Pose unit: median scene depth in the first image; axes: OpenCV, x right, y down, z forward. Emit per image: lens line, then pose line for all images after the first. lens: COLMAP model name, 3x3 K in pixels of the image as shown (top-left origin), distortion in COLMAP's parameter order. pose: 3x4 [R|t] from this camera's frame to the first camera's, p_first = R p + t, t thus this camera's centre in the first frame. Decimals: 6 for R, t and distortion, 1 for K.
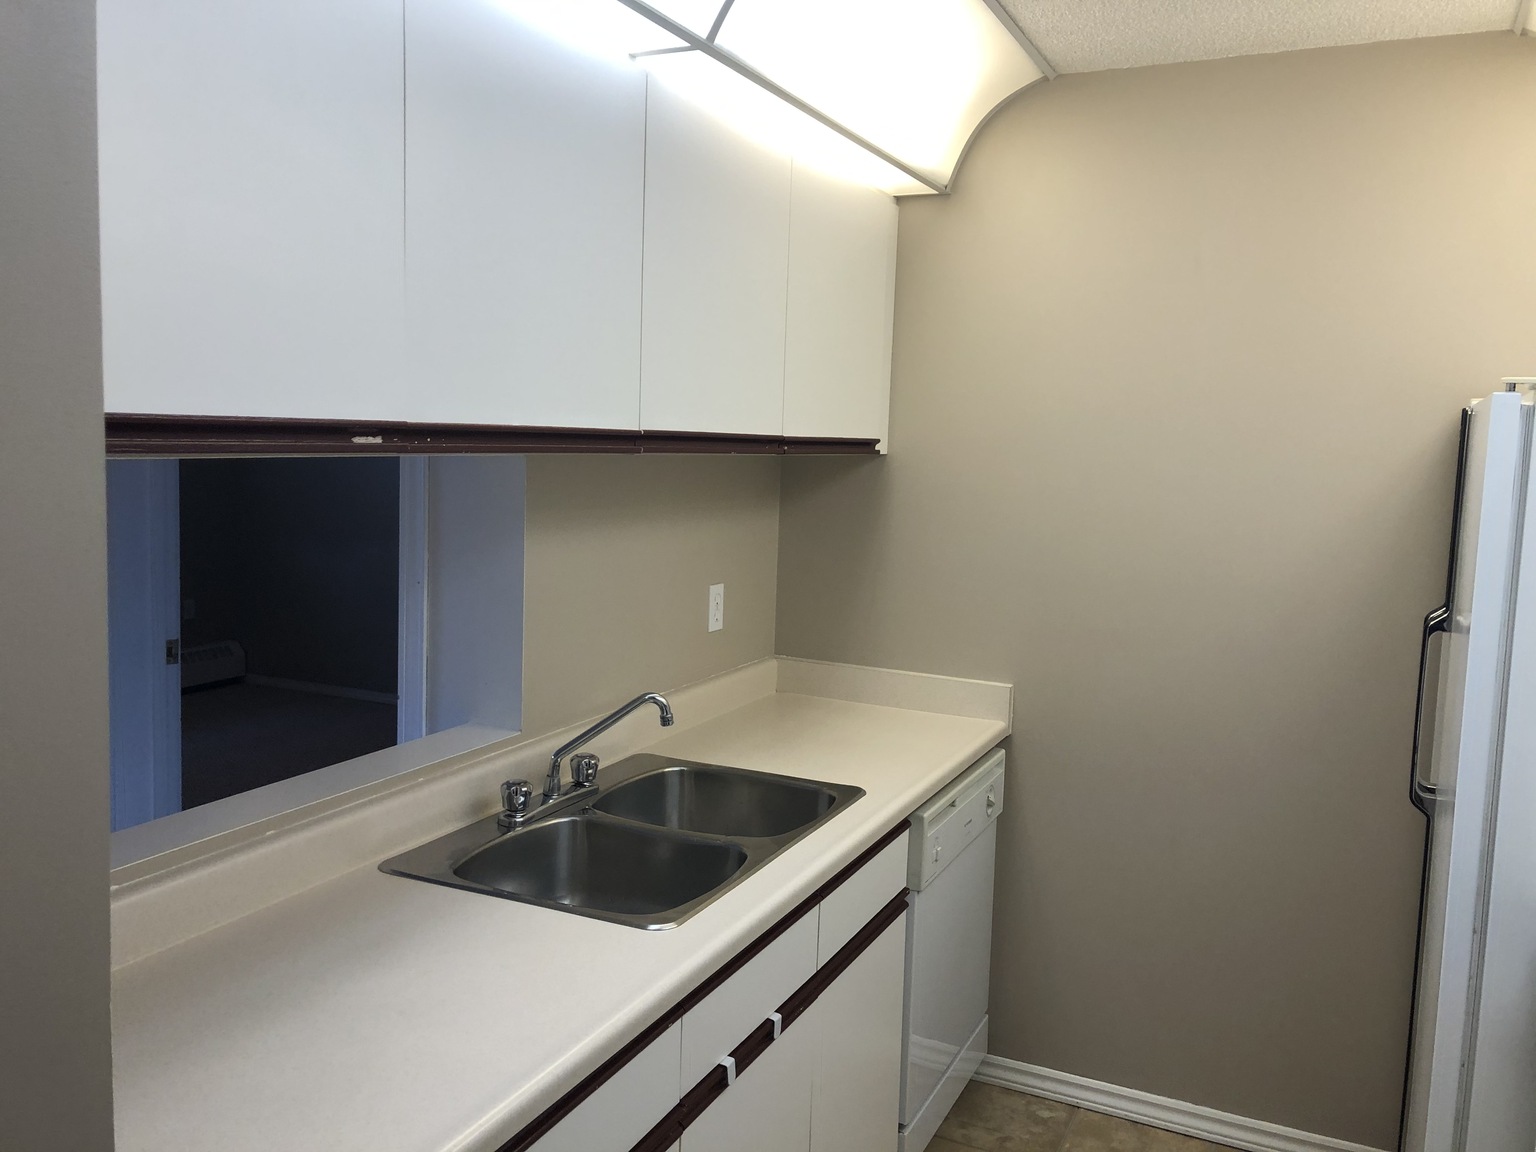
lens RADIAL K [[1252.3, 0, 768.7], [0, 1252.3, 553.9], [0, 0, 1]] dist [-0.005549, -0.003396]
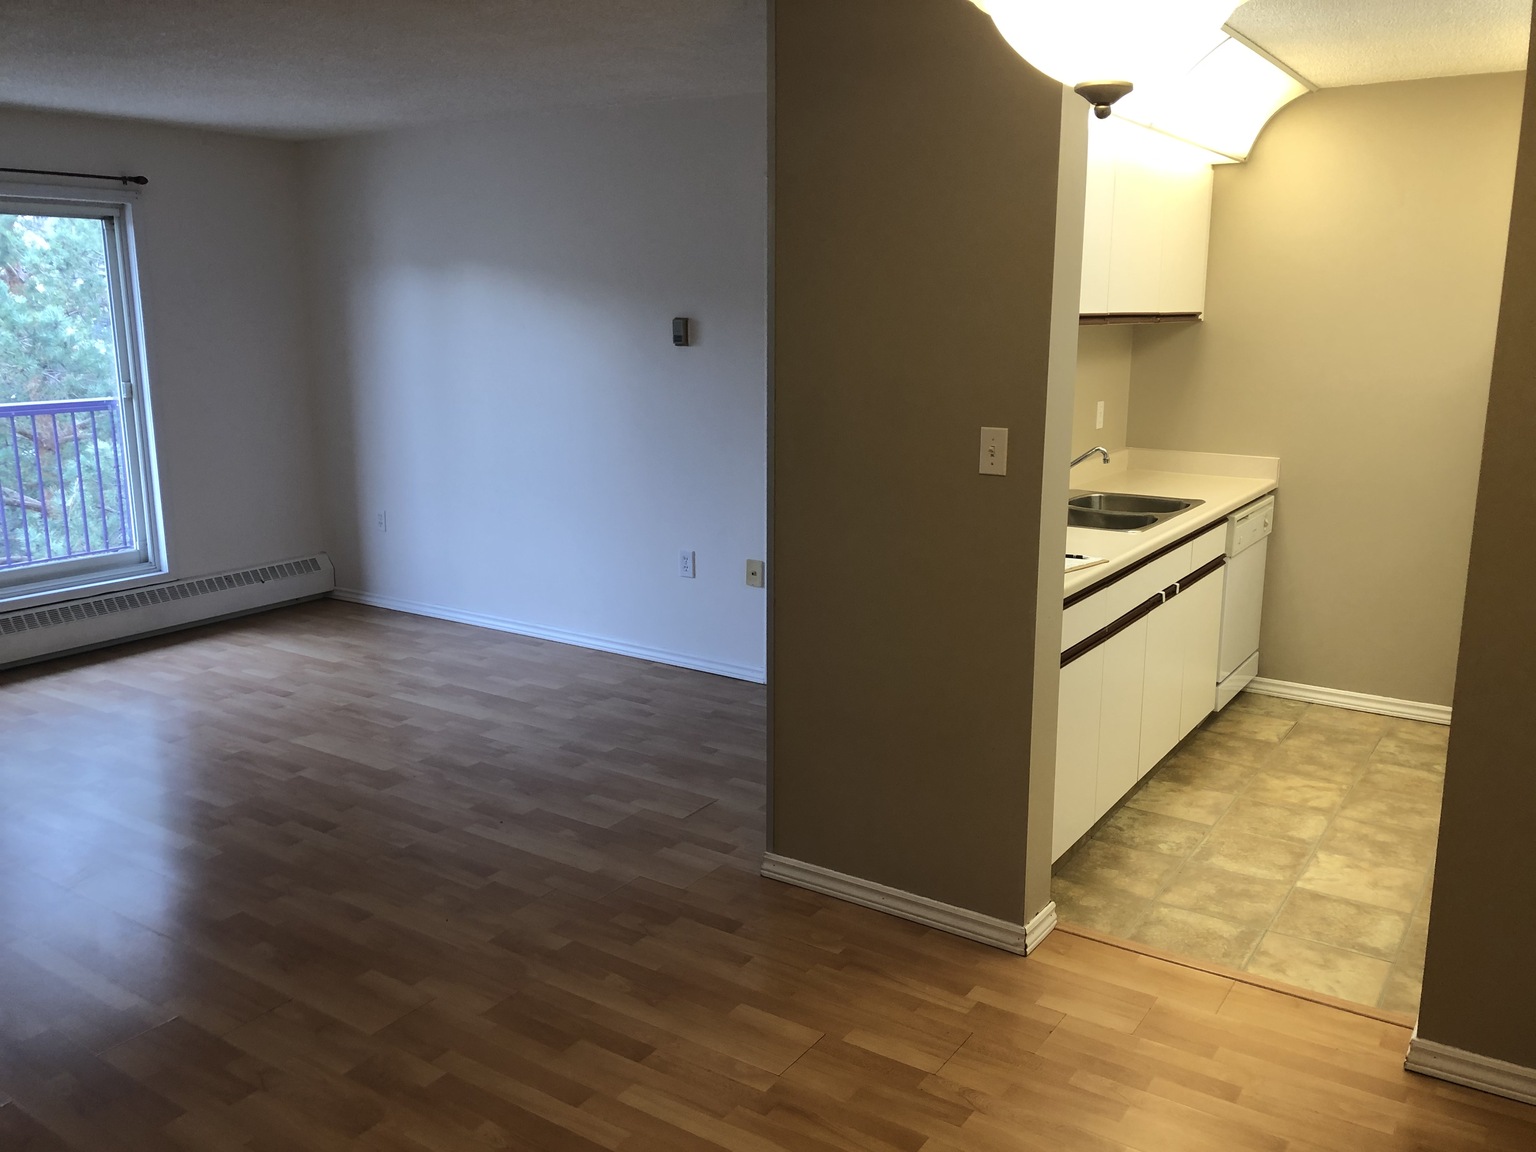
lens RADIAL K [[1259.3, 0, 793.4], [0, 1259.3, 568.7], [0, 0, 1]] dist [0.002198, -0.000992]
pose [[0.990757, -0.000070, -0.135646, -0.235236], [0.014372, 0.994425, 0.104459, 0.068117], [0.134882, -0.105443, 0.985235, -0.819543]]
